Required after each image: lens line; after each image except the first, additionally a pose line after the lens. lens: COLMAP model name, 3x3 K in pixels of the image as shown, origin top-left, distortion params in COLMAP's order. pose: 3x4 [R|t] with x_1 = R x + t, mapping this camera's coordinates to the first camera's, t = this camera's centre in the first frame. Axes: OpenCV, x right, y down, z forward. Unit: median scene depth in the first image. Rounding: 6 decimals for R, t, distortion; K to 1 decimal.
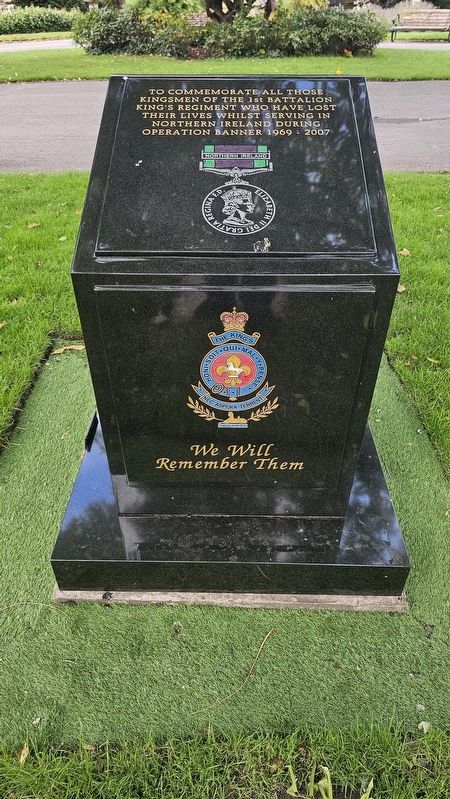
lens RADIAL K [[550.9, 0, 223.2], [0, 550.9, 399.5], [0, 0, 1]] dist [0.047010, -0.003272]
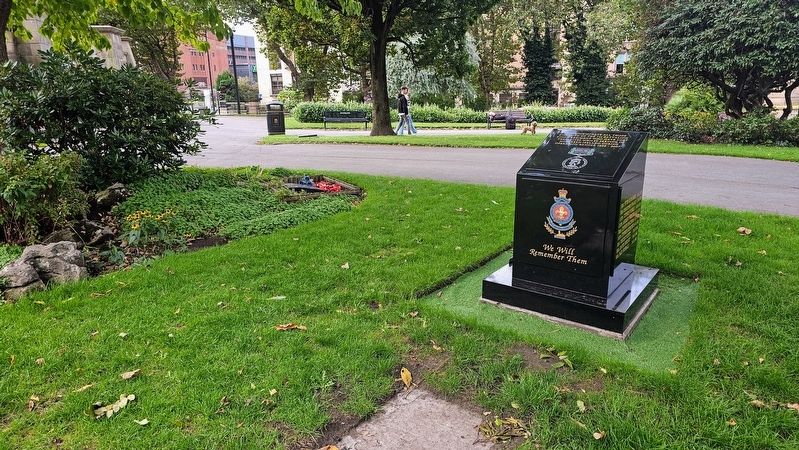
lens RADIAL K [[550.9, 0, 400.3], [0, 550.9, 224.3], [0, 0, 1]] dist [0.047010, -0.003272]
pose [[0.830566, 0.148332, -0.536803, 0.771583], [-0.343203, 0.895426, -0.283592, 0.973261], [0.438601, 0.419774, 0.794619, -1.443425]]
